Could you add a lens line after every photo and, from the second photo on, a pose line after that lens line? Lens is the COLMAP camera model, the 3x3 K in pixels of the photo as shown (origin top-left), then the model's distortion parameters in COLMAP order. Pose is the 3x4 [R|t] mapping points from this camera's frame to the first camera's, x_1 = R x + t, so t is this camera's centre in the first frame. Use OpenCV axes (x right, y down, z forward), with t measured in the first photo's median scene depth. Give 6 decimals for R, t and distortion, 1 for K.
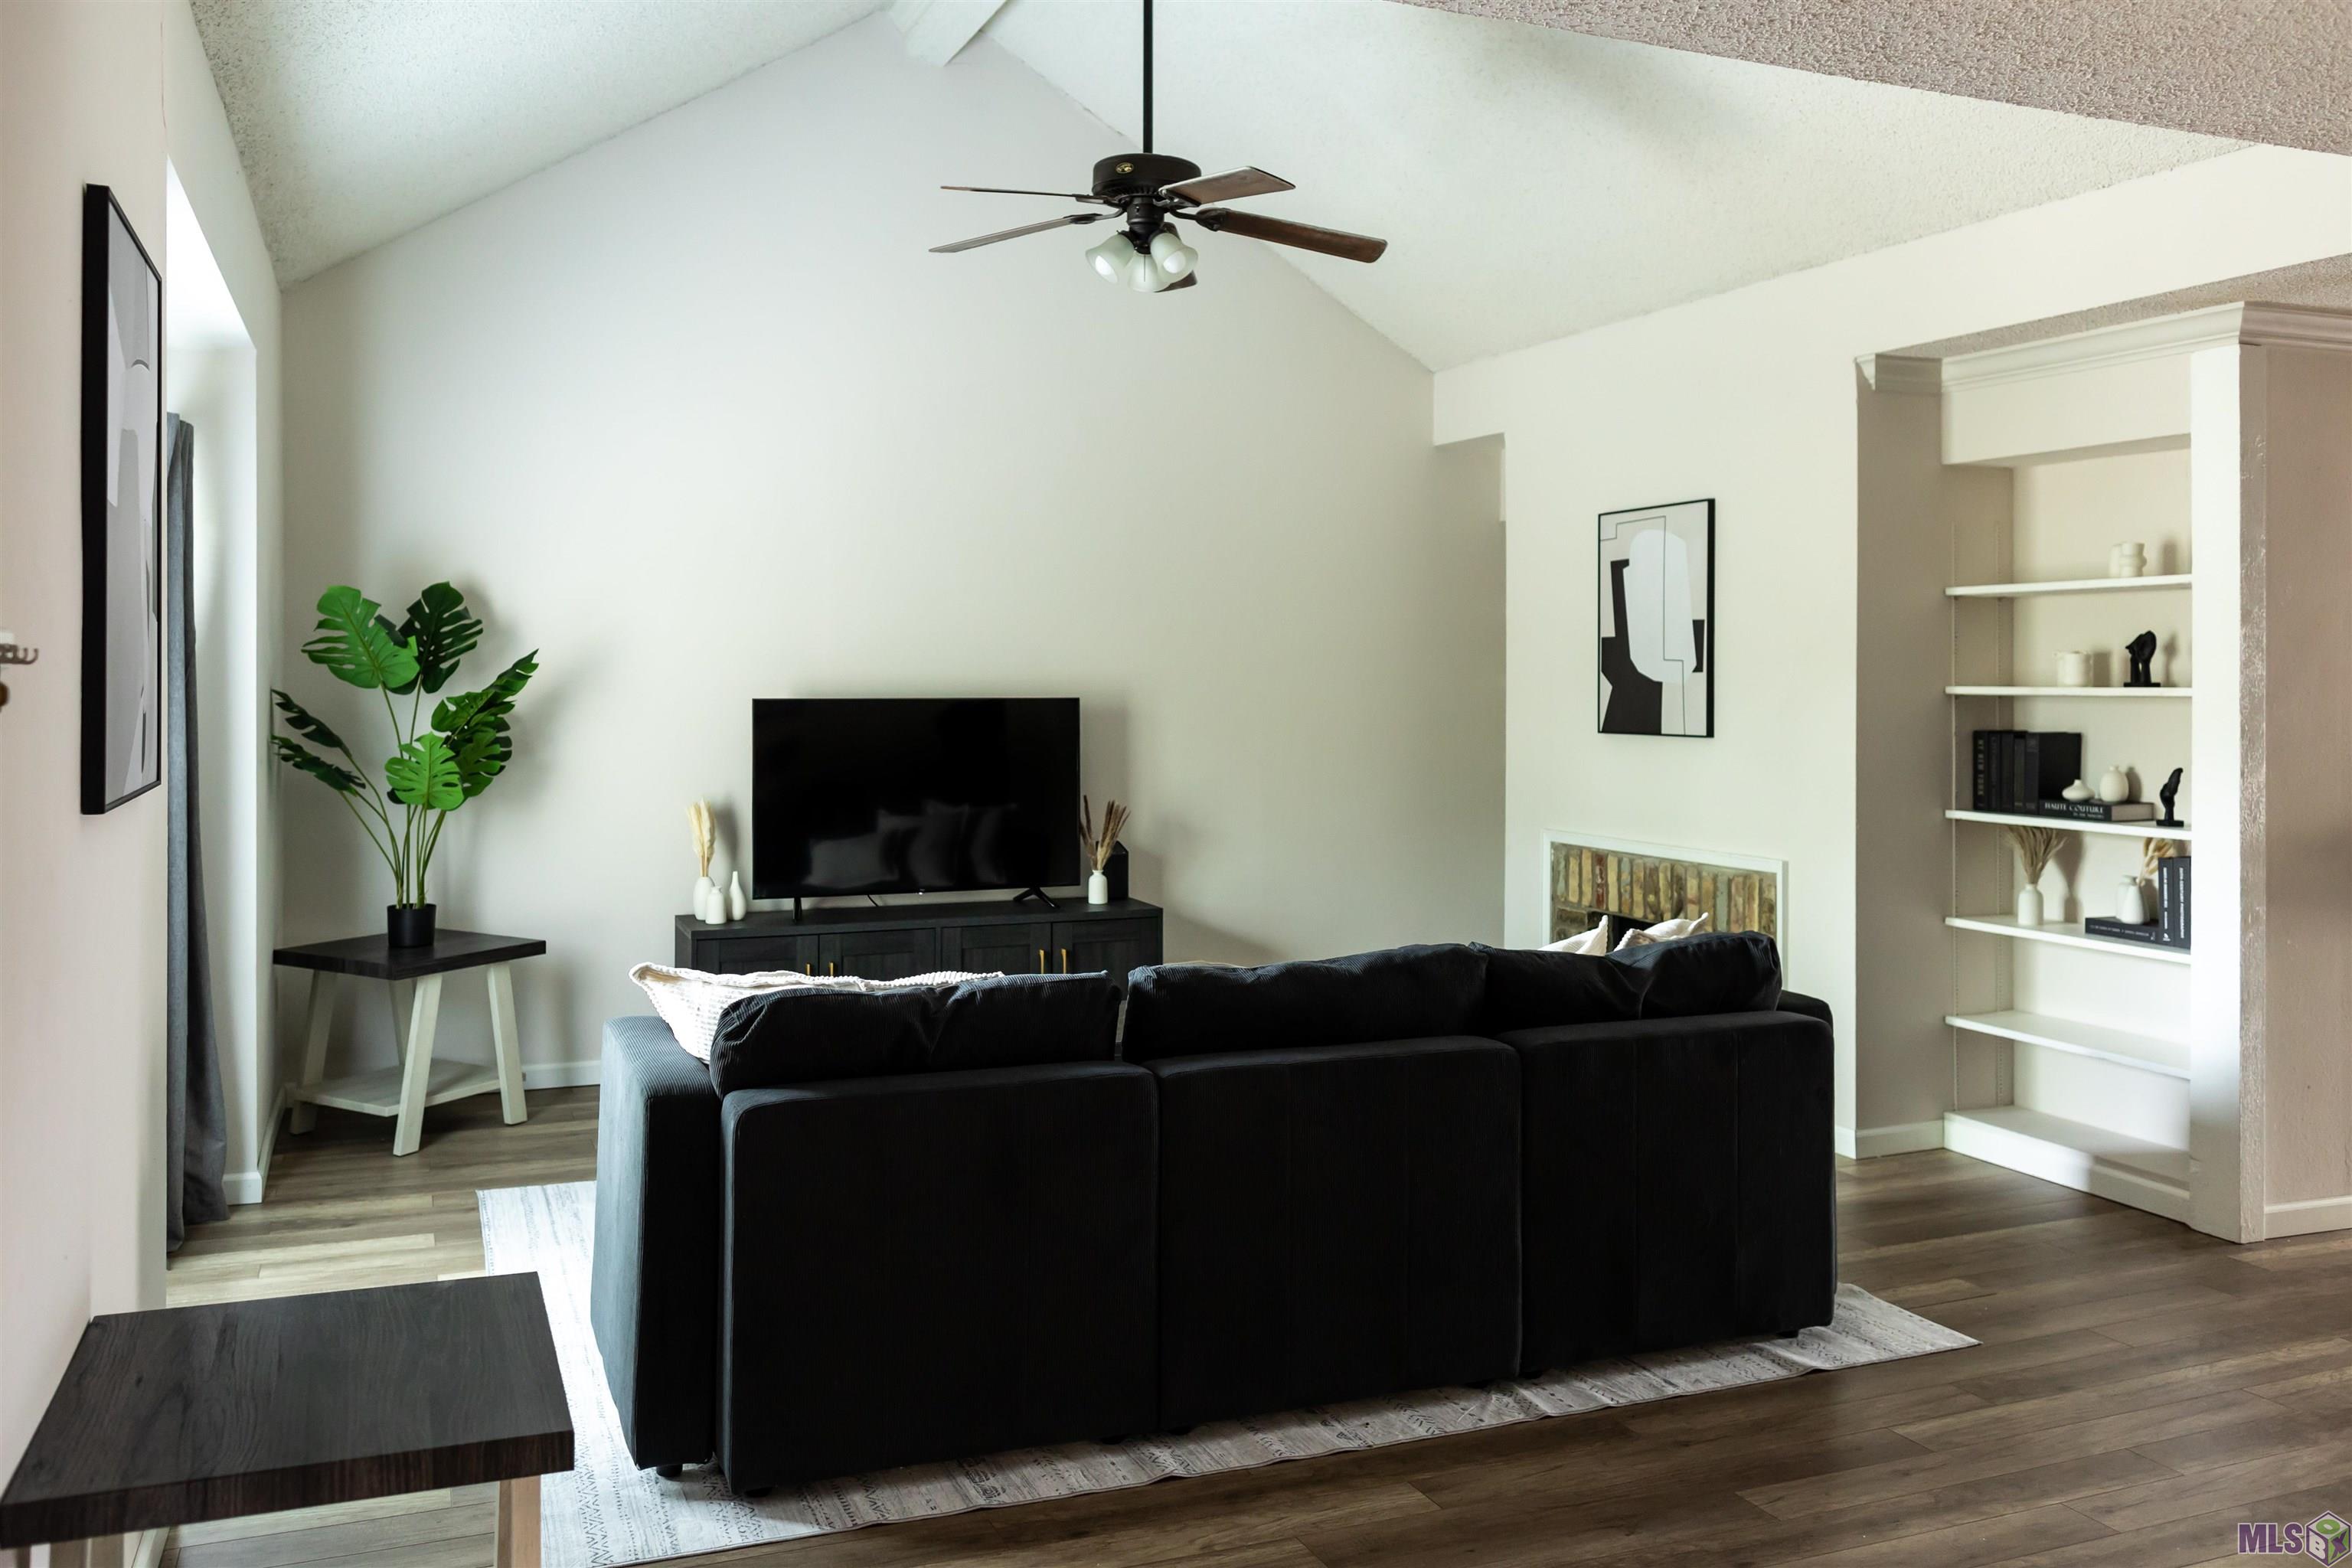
lens RADIAL K [[1836.2, 0, 1172.2], [0, 1836.2, 673.1], [0, 0, 1]] dist [0.003461, 0.001356]
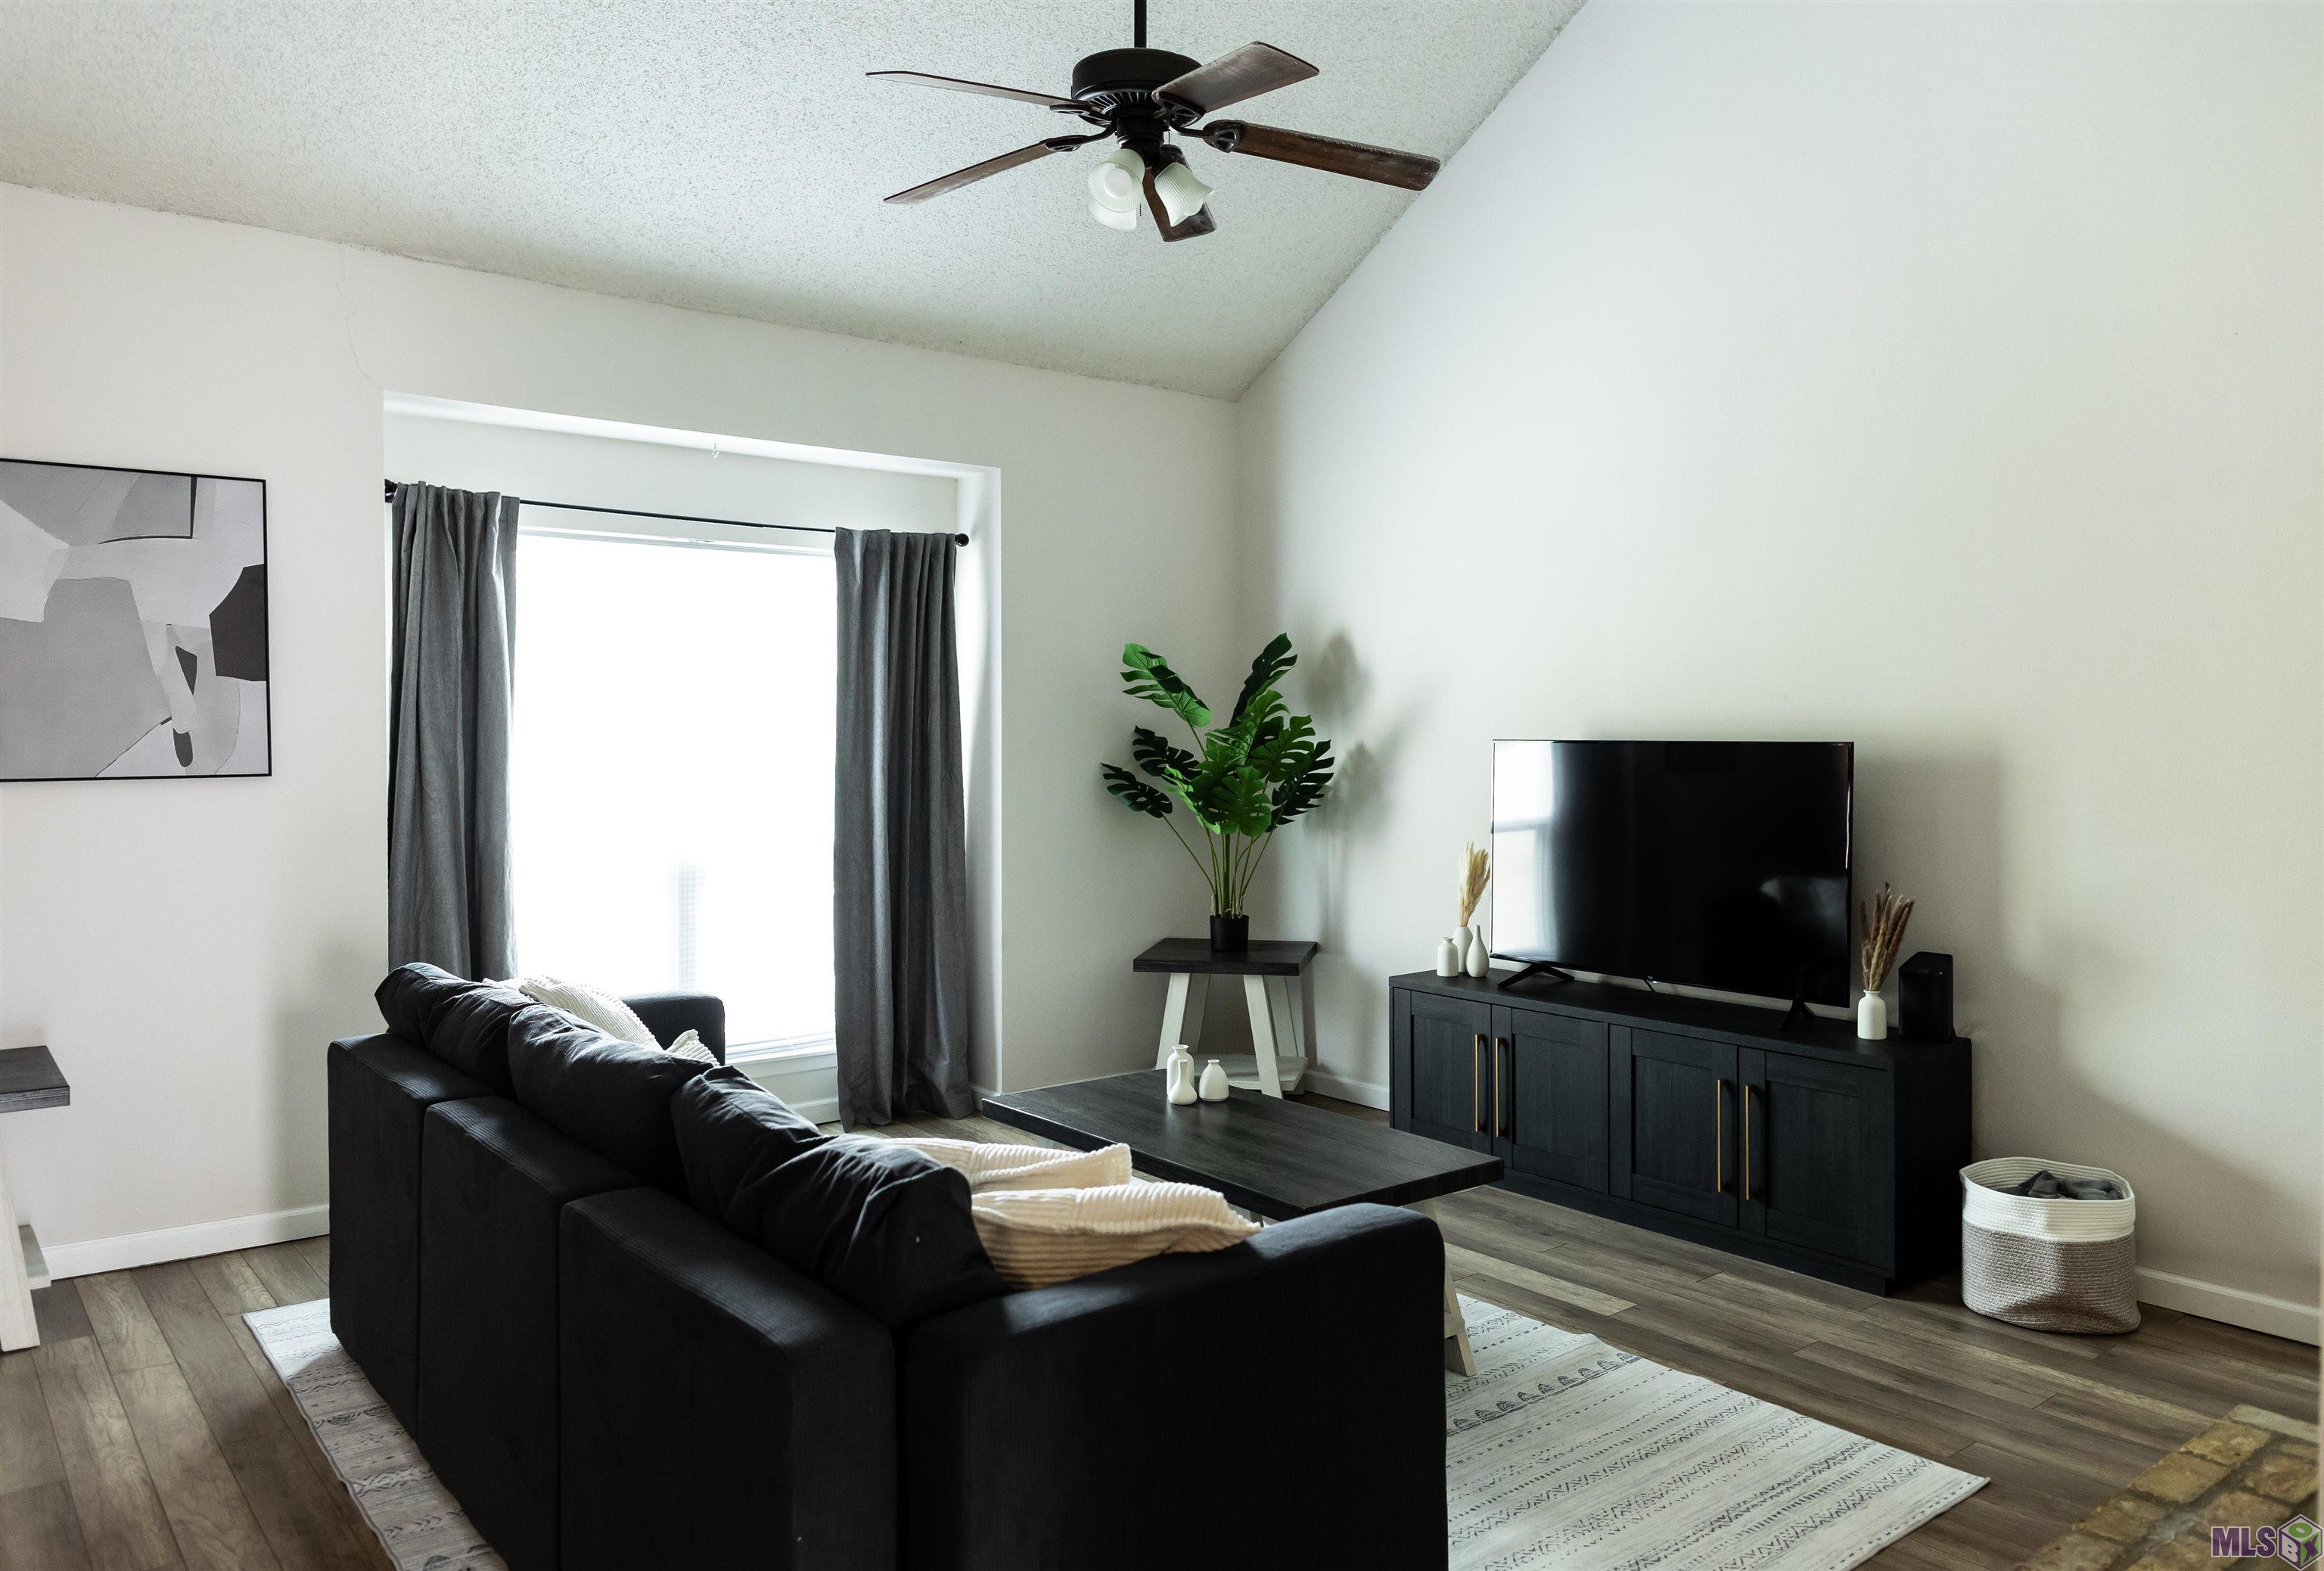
lens RADIAL K [[1655.0, 0, 1161.5], [0, 1655.0, 748.5], [0, 0, 1]] dist [-0.001332, -0.001822]
pose [[0.276974, 0.010790, -0.960817, 0.609337], [0.005073, 0.999907, 0.012691, 0.008845], [0.960864, -0.008389, 0.276893, 0.714382]]
